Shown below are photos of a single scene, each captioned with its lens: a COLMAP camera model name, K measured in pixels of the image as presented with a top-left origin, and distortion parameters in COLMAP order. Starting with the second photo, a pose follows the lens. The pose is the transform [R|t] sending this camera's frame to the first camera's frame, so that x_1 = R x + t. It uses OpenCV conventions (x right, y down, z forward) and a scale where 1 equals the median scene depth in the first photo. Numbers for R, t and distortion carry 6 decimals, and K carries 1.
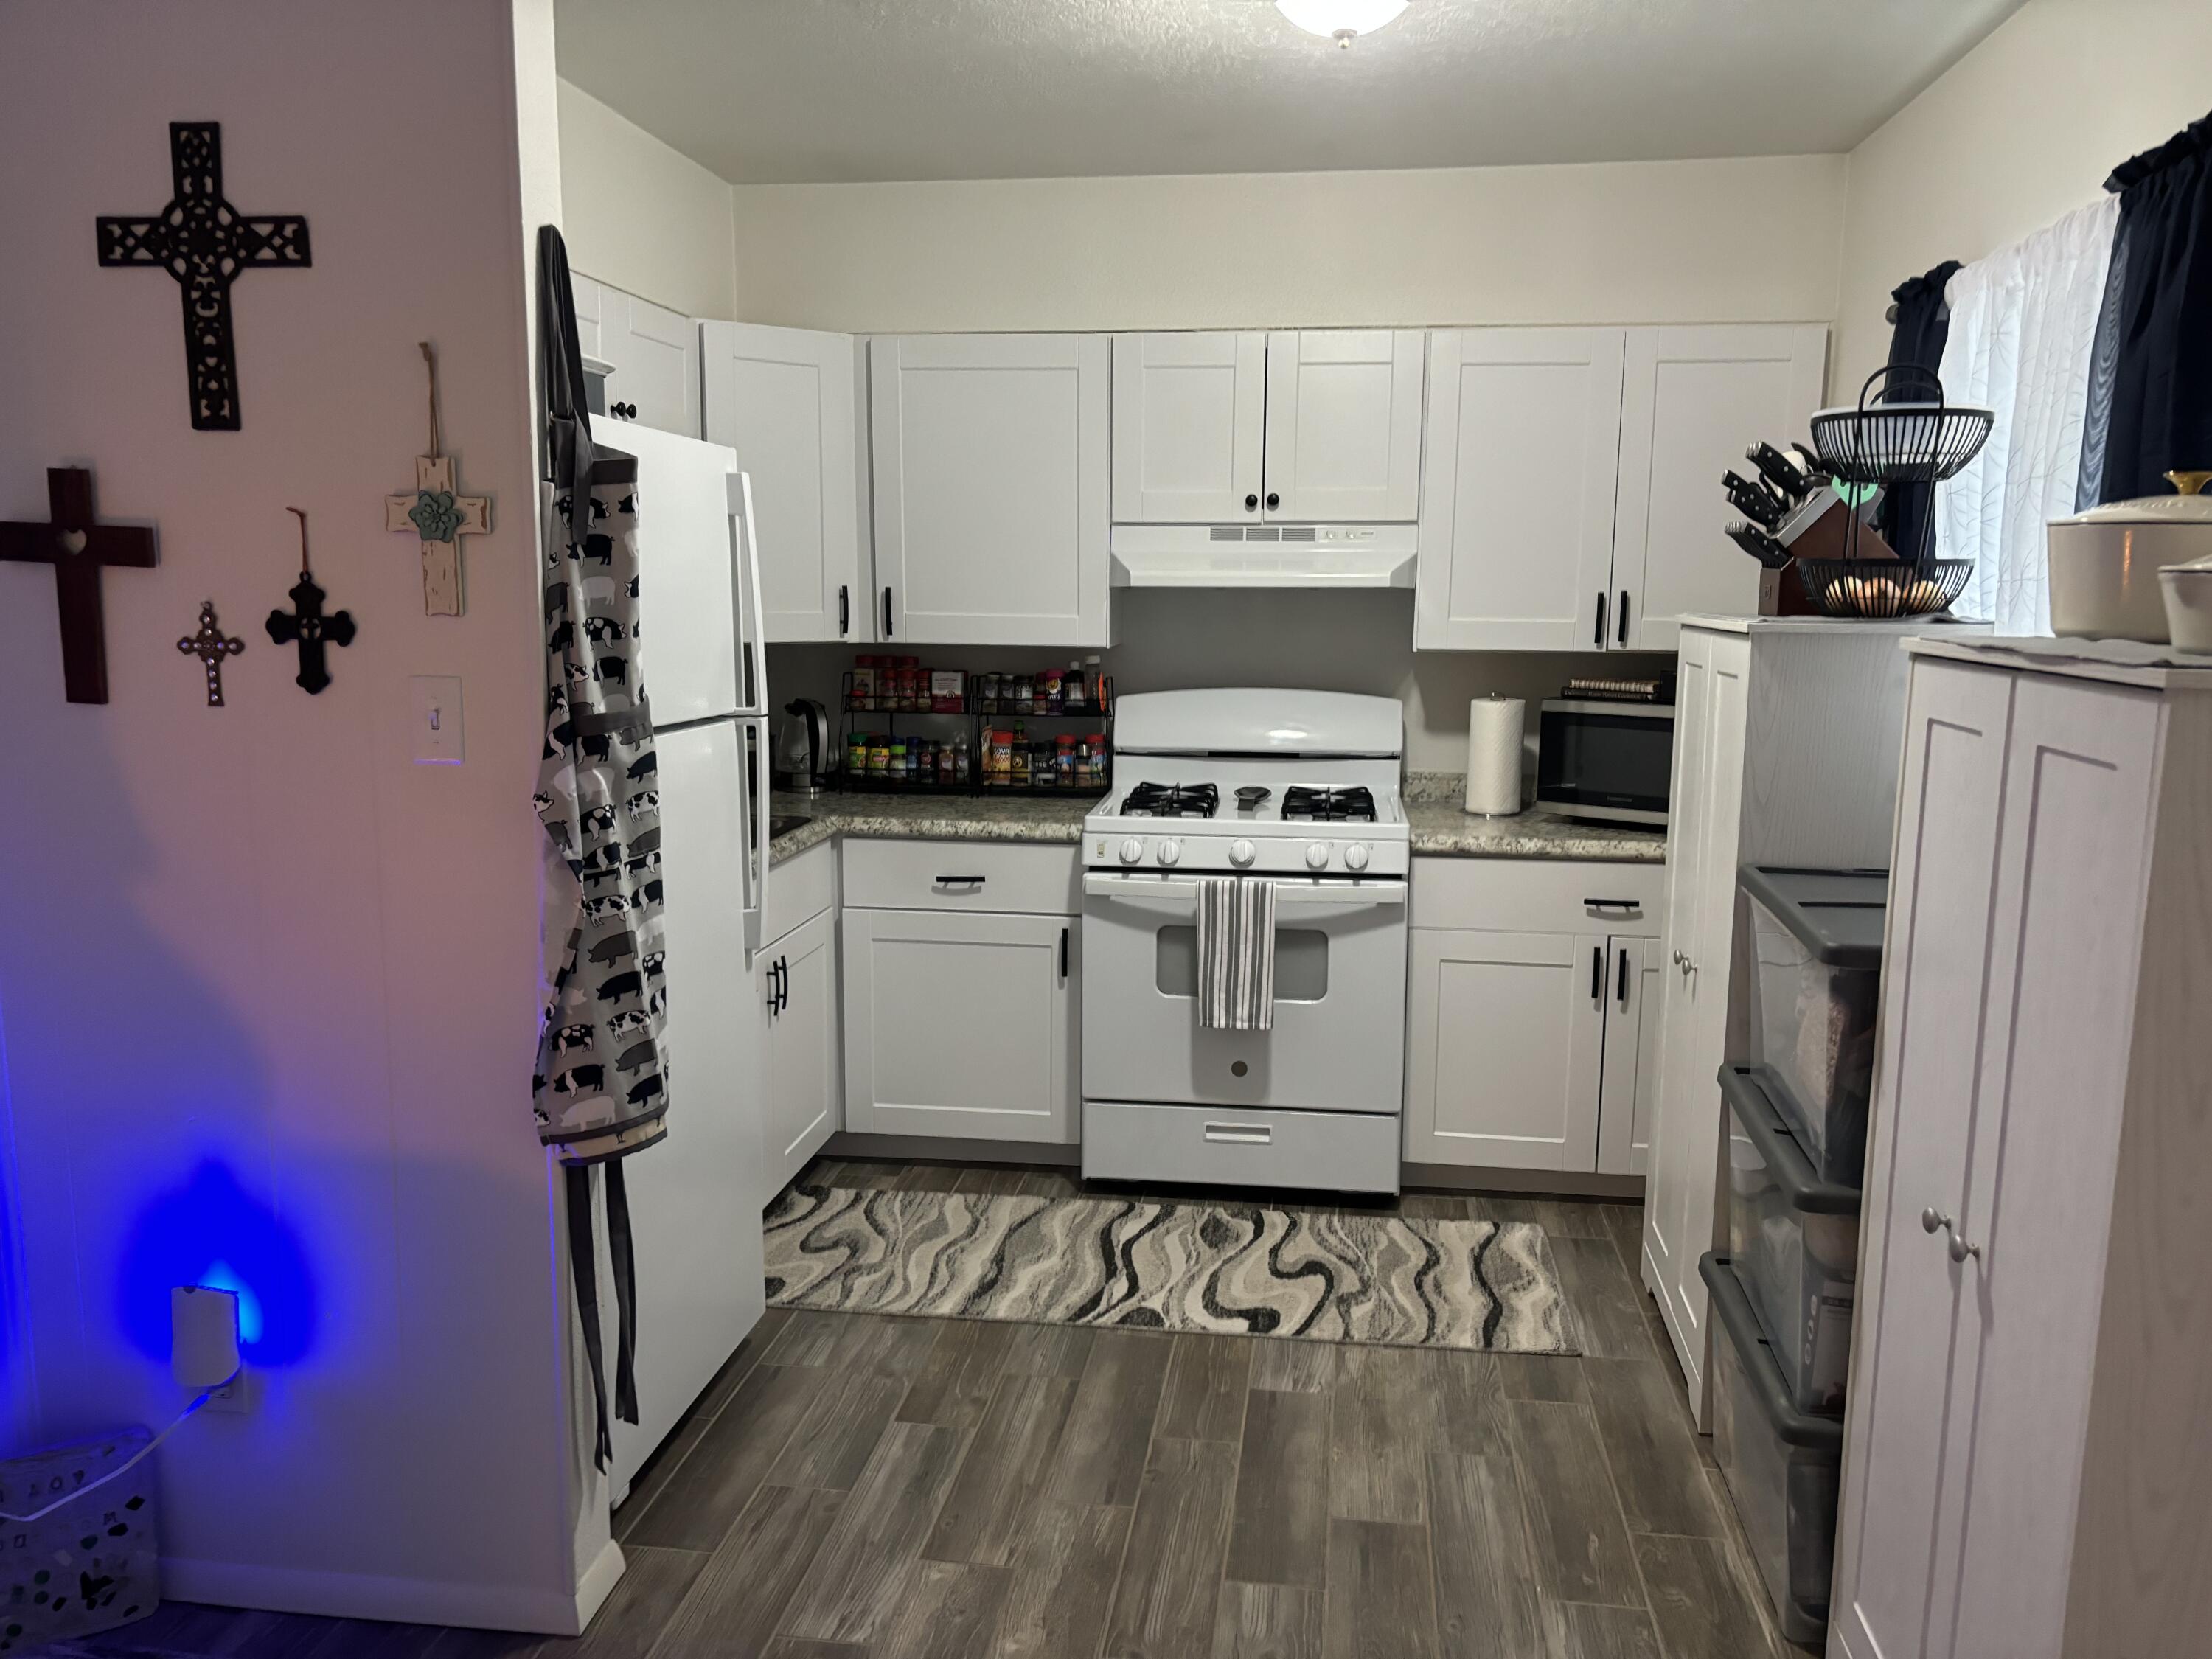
lens RADIAL K [[1661.0, 0, 1131.4], [0, 1661.0, 852.0], [0, 0, 1]] dist [0.055233, -0.061859]
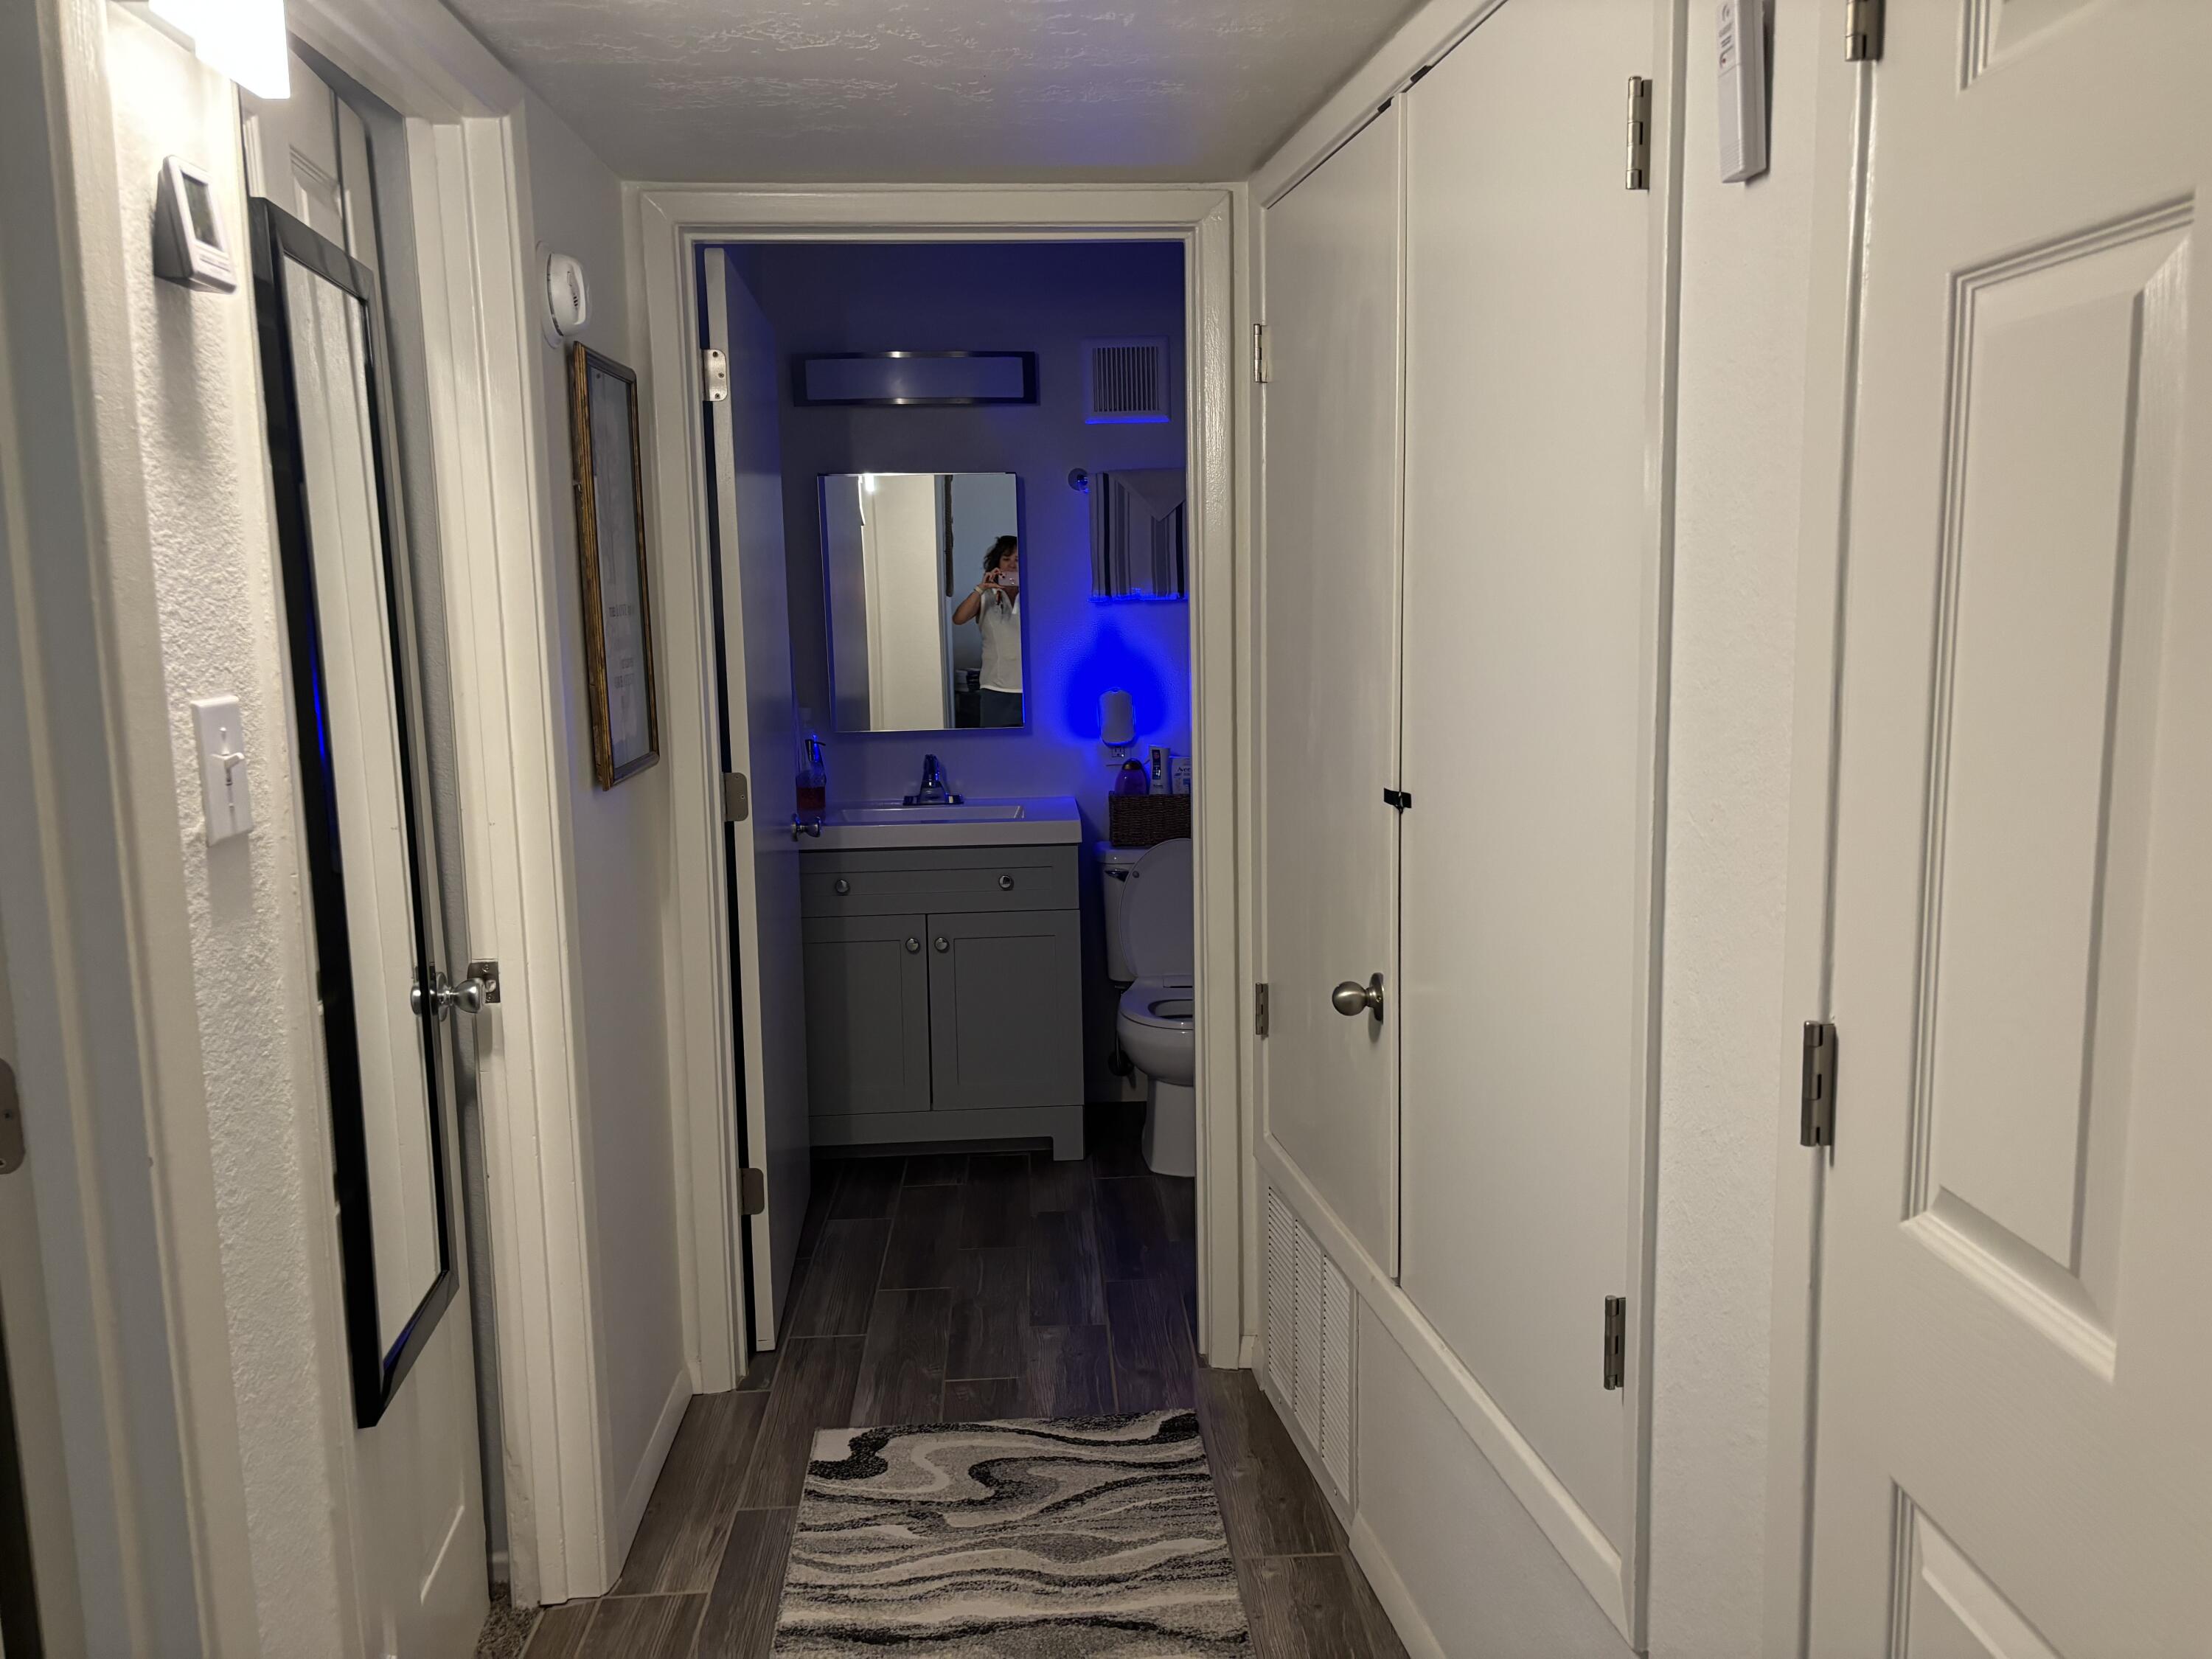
lens RADIAL K [[1661.0, 0, 1108.8], [0, 1661.0, 828.7], [0, 0, 1]] dist [0.055233, -0.061859]
pose [[0.192270, 0.127500, -0.973024, 0.494070], [-0.139994, 0.984947, 0.101400, -0.123633], [0.971305, 0.116722, 0.207225, 0.843049]]
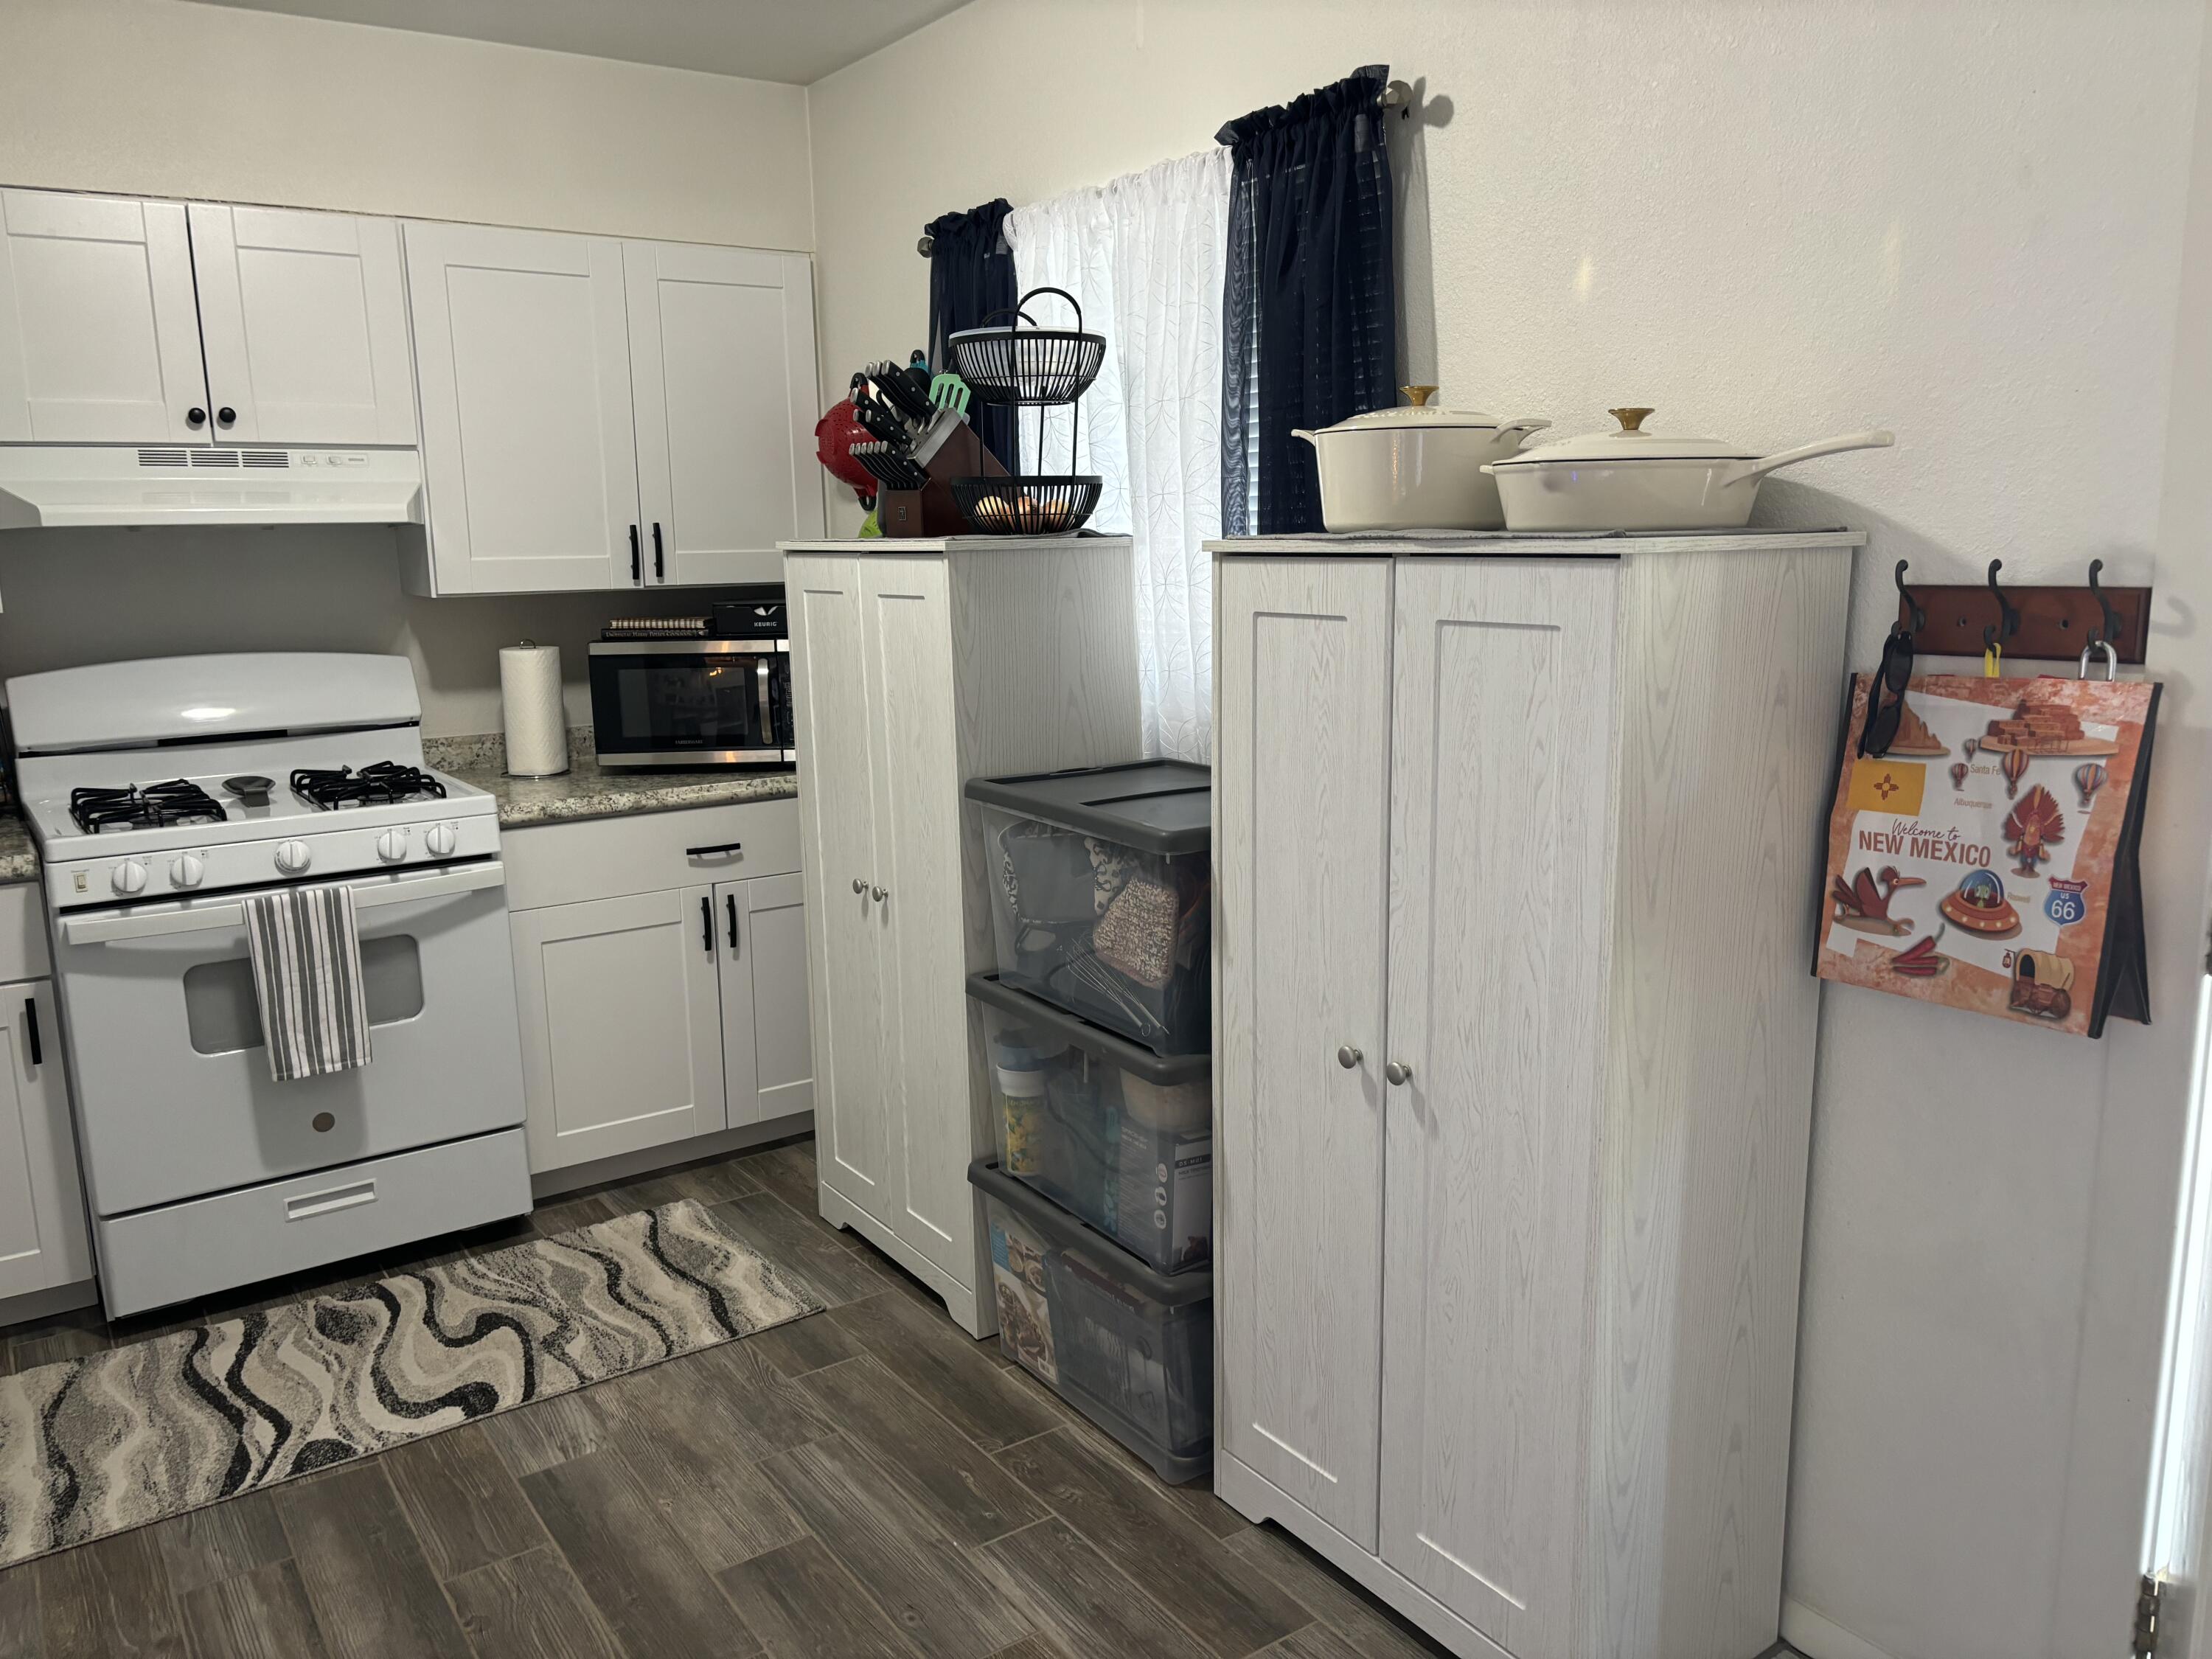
lens RADIAL K [[1661.0, 0, 1105.0], [0, 1661.0, 849.4], [0, 0, 1]] dist [0.055233, -0.061859]
pose [[0.739184, -0.150560, 0.656459, -0.175007], [0.134248, 0.988071, 0.075451, -0.011377], [-0.659988, 0.032356, 0.750579, 0.134897]]
